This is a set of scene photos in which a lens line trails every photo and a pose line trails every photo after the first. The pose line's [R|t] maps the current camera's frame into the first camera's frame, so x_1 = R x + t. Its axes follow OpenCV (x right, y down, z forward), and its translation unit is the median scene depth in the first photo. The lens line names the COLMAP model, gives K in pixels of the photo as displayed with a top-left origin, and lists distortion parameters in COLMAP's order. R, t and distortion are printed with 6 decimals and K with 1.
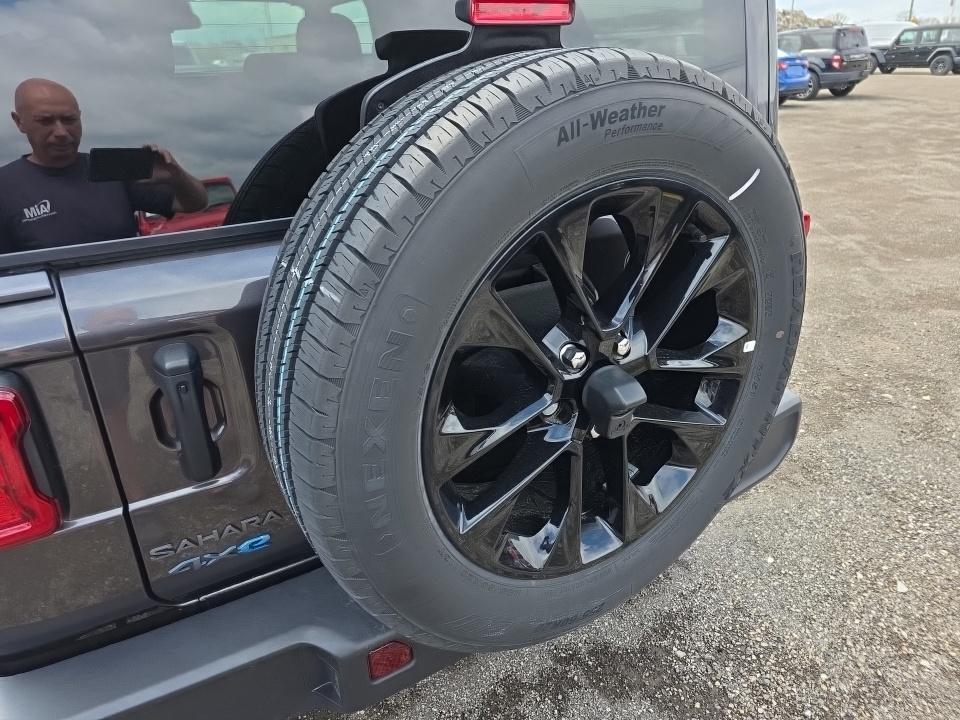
lens RADIAL K [[645.4, 0, 486.0], [0, 645.4, 350.9], [0, 0, 1]] dist [0.065541, -0.063885]
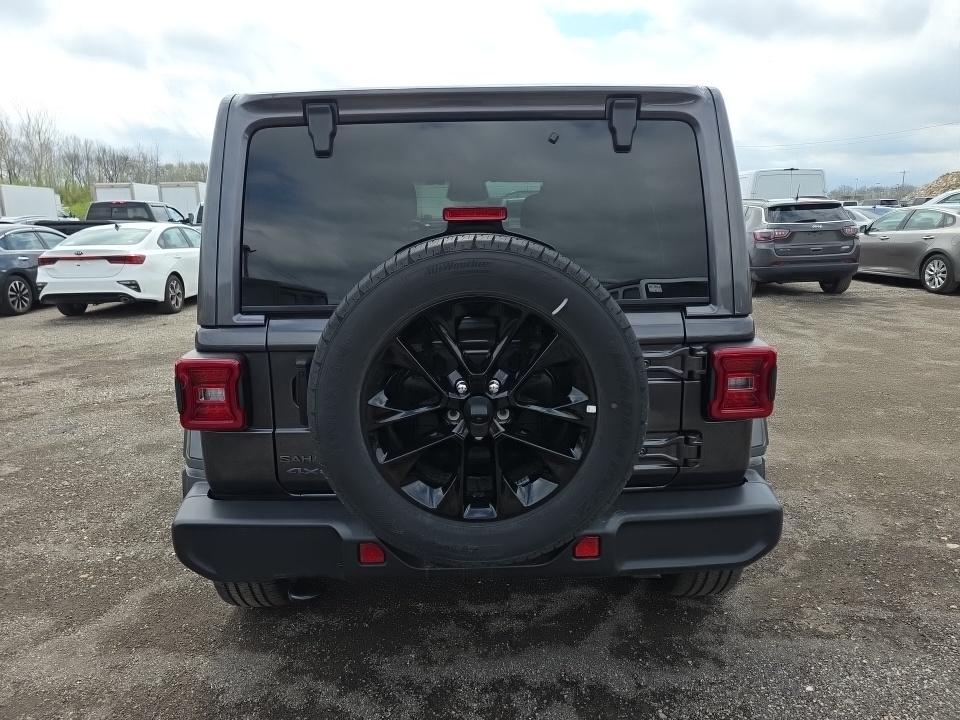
lens RADIAL K [[645.4, 0, 486.0], [0, 645.4, 350.9], [0, 0, 1]] dist [0.065541, -0.063885]
pose [[0.867262, 0.114821, -0.484431, 0.941314], [-0.210001, 0.966610, -0.146849, 0.143557], [0.451394, 0.229088, 0.862416, -0.510940]]
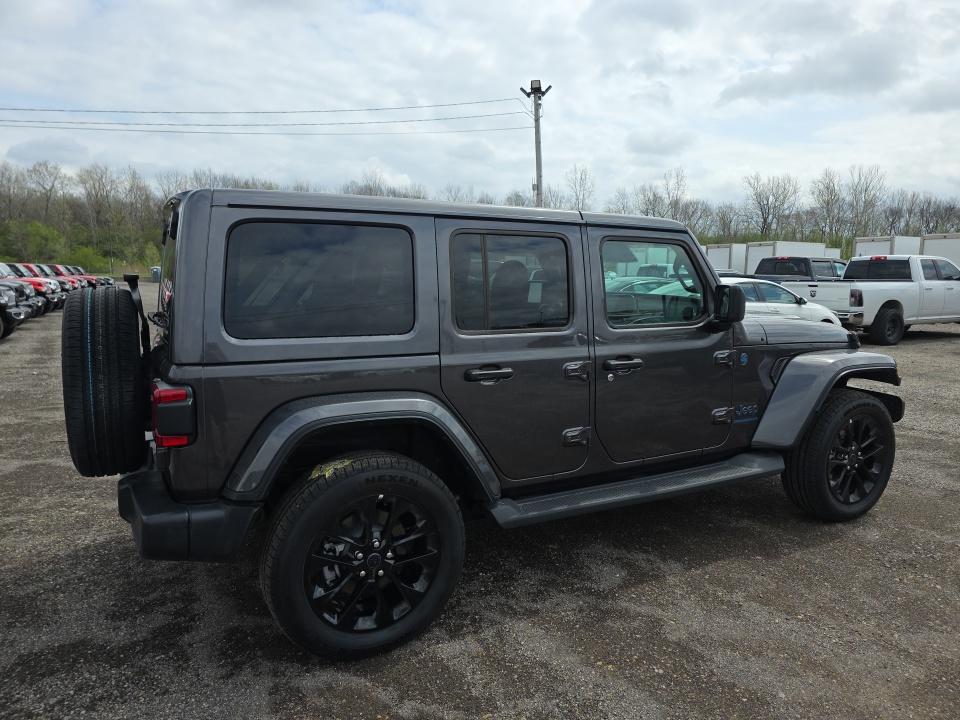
lens RADIAL K [[645.4, 0, 486.0], [0, 645.4, 350.9], [0, 0, 1]] dist [0.065541, -0.063885]
pose [[-0.055472, 0.147655, -0.987482, 3.059065], [-0.409174, 0.898782, 0.157378, -1.354964], [0.910769, 0.412782, 0.010560, 2.548668]]
